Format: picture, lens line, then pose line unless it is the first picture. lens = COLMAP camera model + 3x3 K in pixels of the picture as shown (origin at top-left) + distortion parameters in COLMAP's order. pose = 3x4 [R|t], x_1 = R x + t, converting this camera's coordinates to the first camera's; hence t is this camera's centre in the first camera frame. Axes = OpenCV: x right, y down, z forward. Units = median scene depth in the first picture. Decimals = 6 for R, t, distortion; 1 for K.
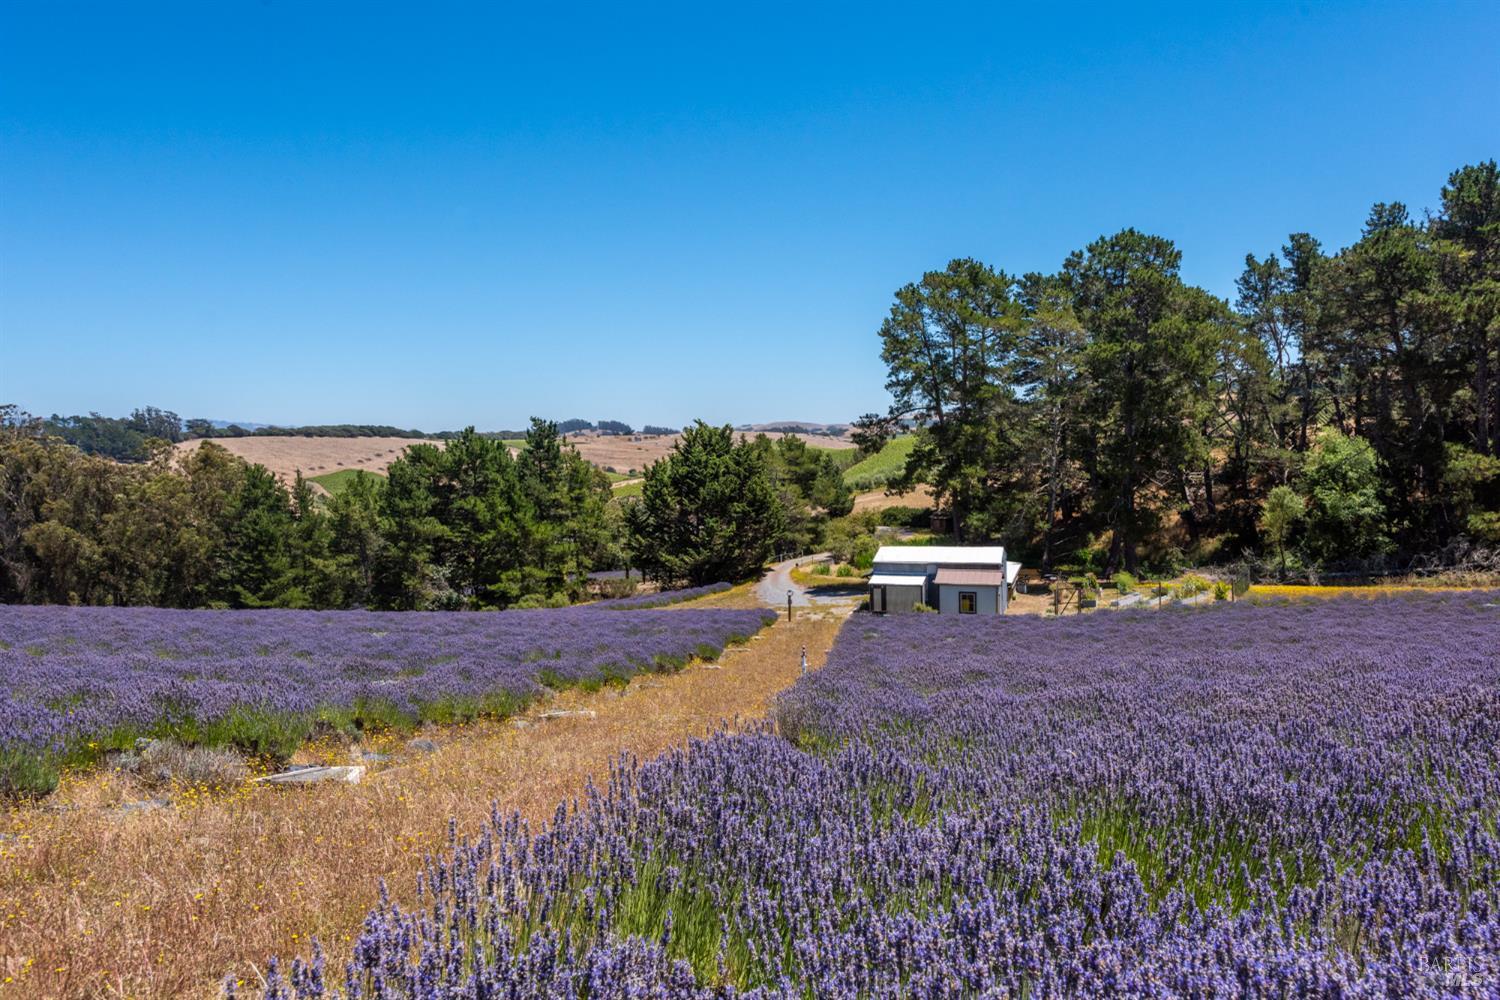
lens RADIAL K [[959.3, 0, 762.6], [0, 959.3, 492.0], [0, 0, 1]] dist [0.030356, -0.021388]
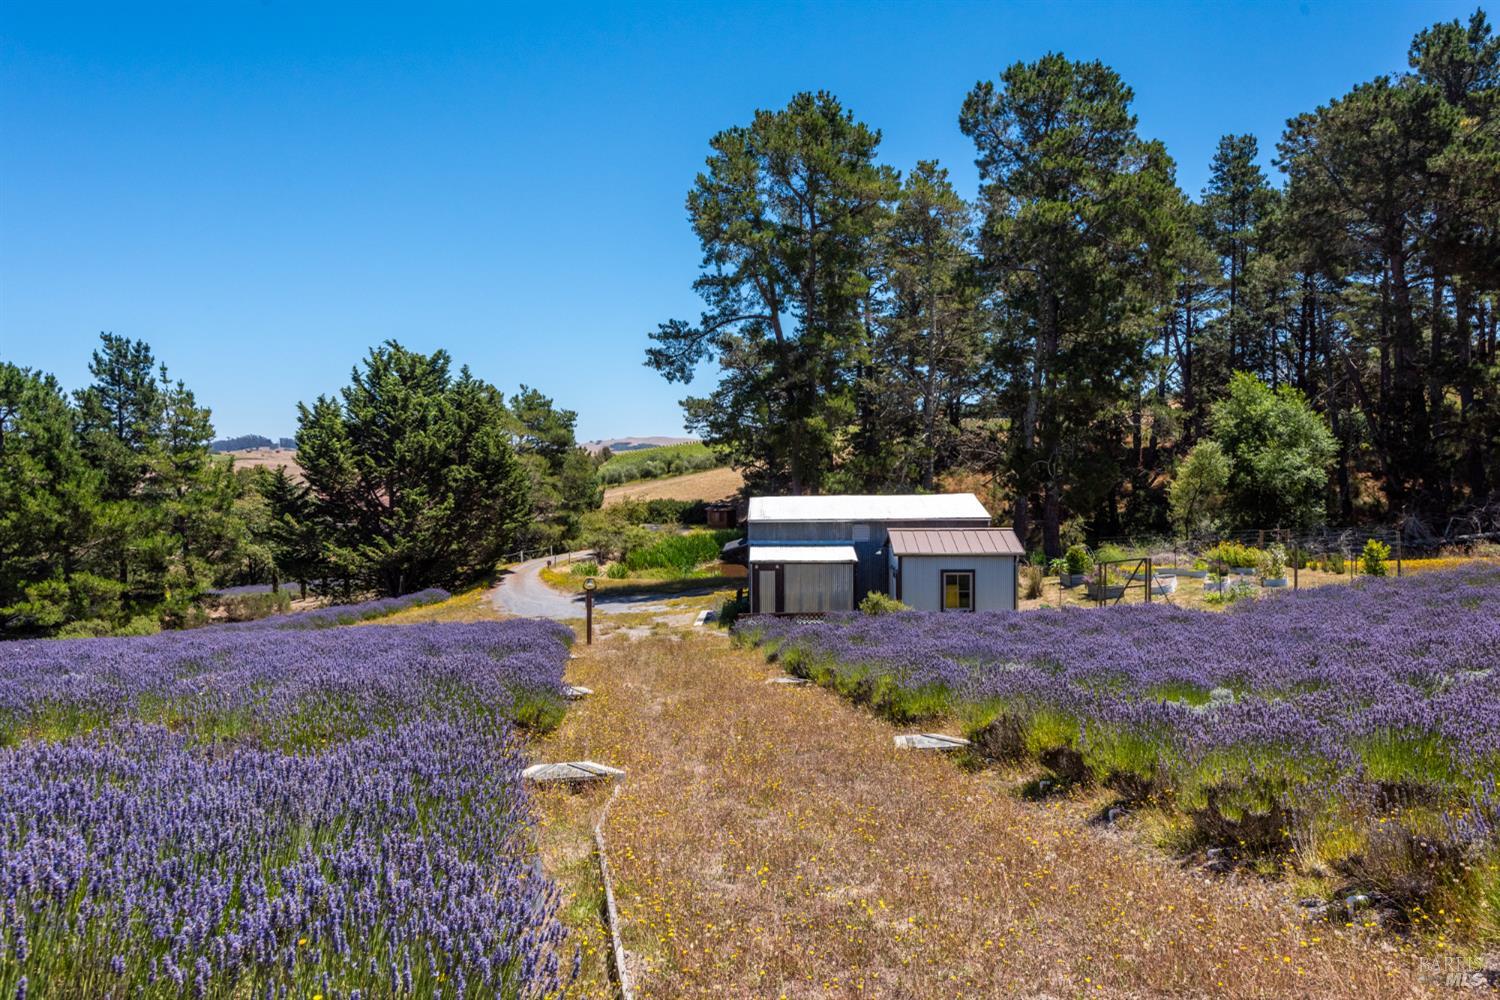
lens RADIAL K [[974.4, 0, 750.0], [0, 974.4, 500.0], [0, 0, 1]] dist [0.023952, -0.006454]
pose [[0.961254, 0.001537, 0.275659, -0.018119], [0.002778, 0.999880, -0.015262, 0.044168], [-0.275649, 0.015437, 0.961134, 0.317155]]
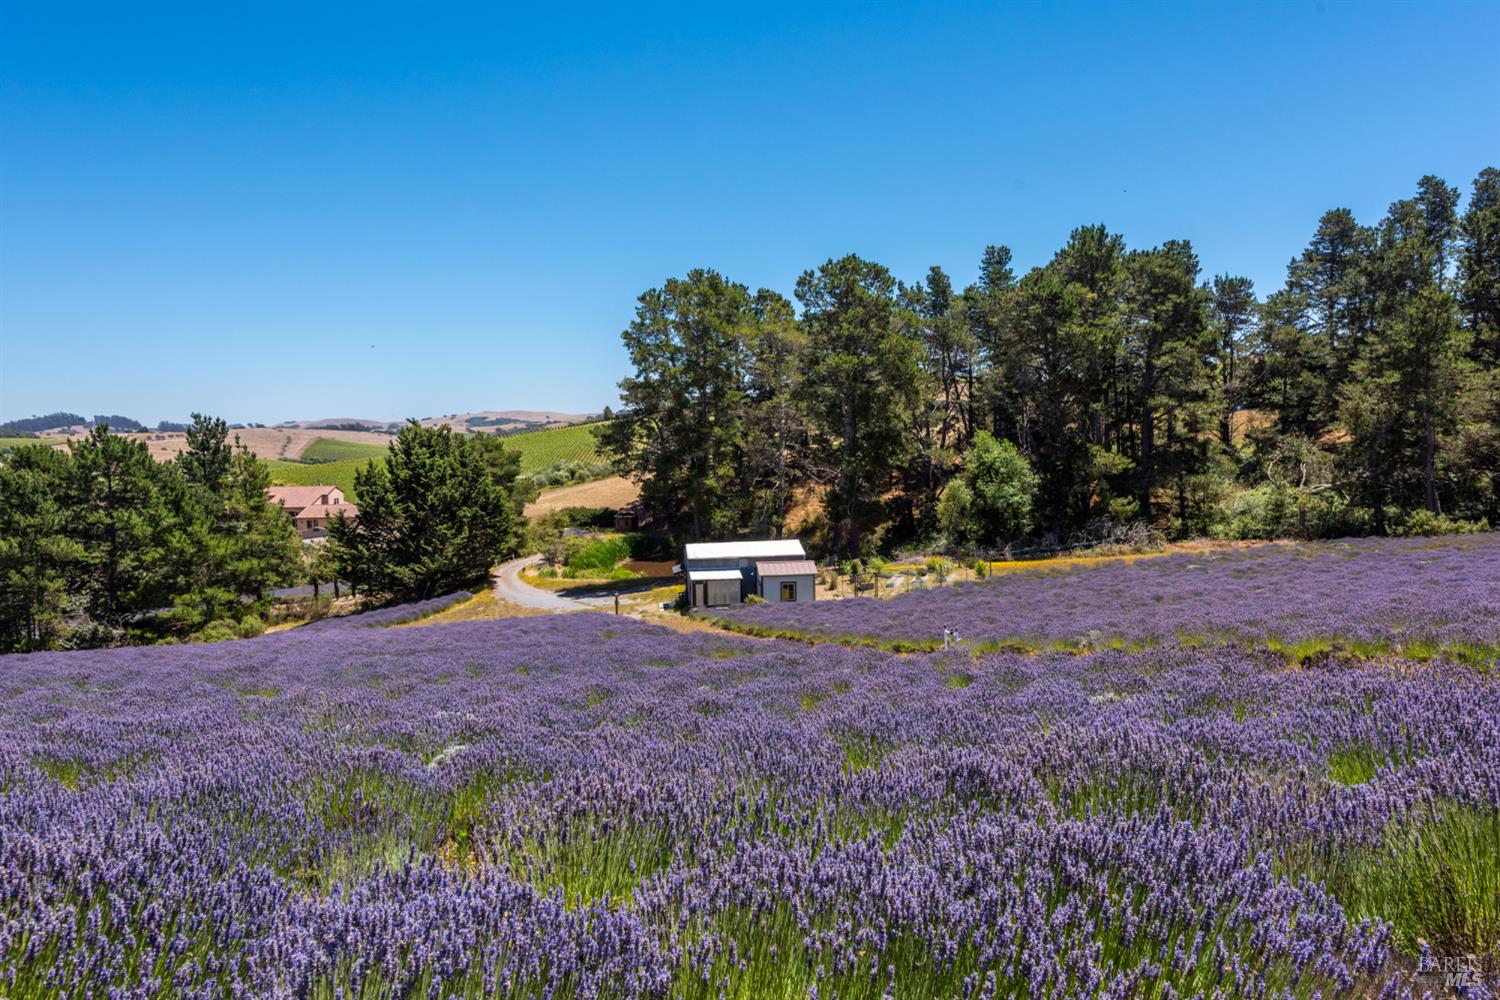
lens RADIAL K [[974.4, 0, 750.0], [0, 974.4, 500.0], [0, 0, 1]] dist [0.023952, -0.006454]
pose [[0.914368, -0.023946, 0.404176, -0.158934], [0.020684, 0.999709, 0.012436, -0.001938], [-0.404356, -0.003011, 0.914597, 0.003830]]
